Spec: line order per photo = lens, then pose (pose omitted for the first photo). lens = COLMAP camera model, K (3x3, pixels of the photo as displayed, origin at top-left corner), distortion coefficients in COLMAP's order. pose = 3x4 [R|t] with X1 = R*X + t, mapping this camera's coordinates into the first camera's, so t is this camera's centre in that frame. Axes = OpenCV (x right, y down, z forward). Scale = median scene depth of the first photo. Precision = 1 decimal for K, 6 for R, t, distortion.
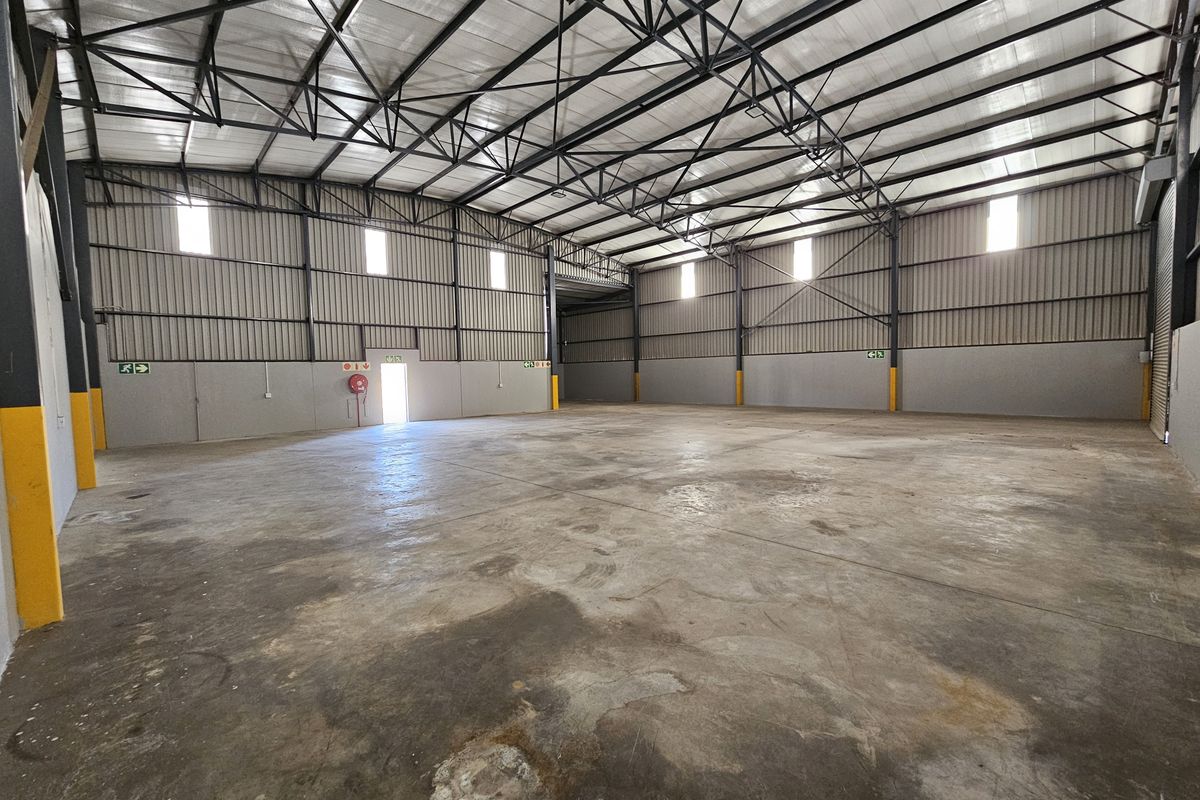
lens RADIAL K [[492.1, 0, 600.0], [0, 492.1, 400.0], [0, 0, 1]] dist [0.000703, -0.000002]
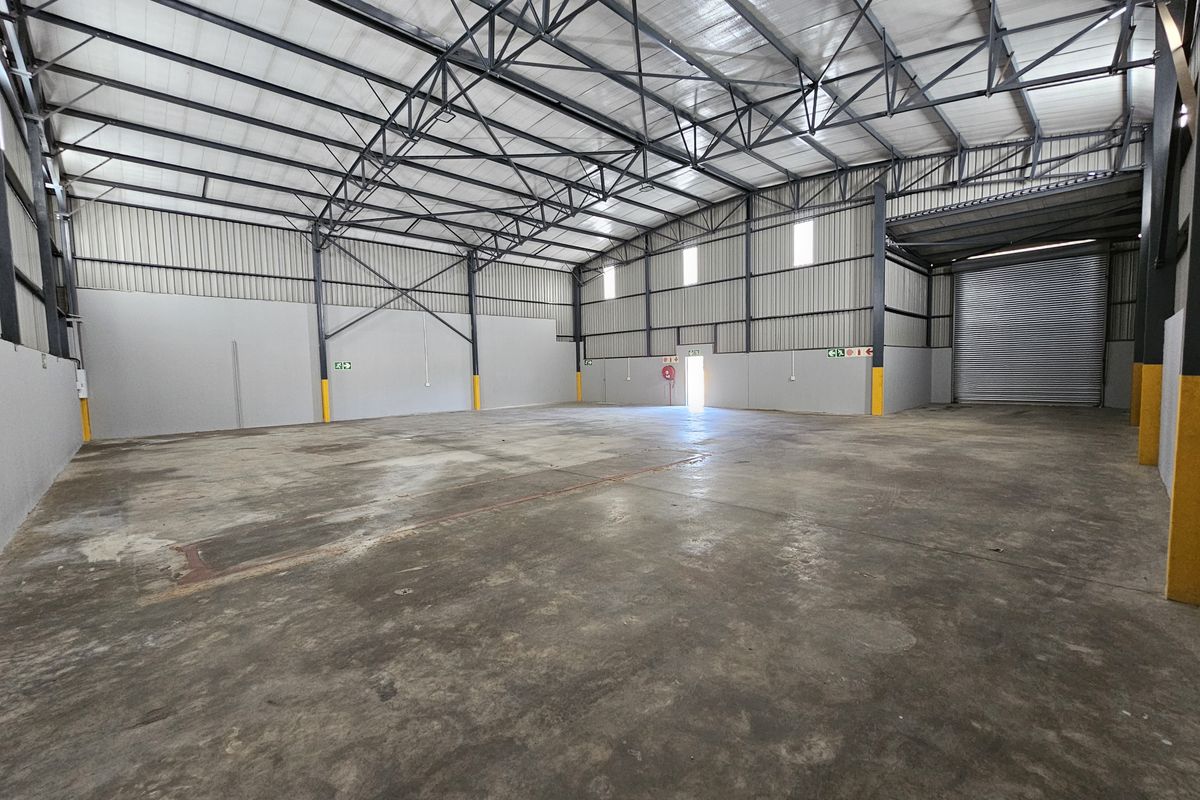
lens RADIAL K [[492.1, 0, 600.0], [0, 492.1, 400.0], [0, 0, 1]] dist [0.000703, -0.000002]
pose [[-0.018072, 0.088399, -0.995921, 0.756336], [-0.035996, 0.995381, 0.089004, -0.063833], [0.999189, 0.037457, -0.014806, 0.754081]]
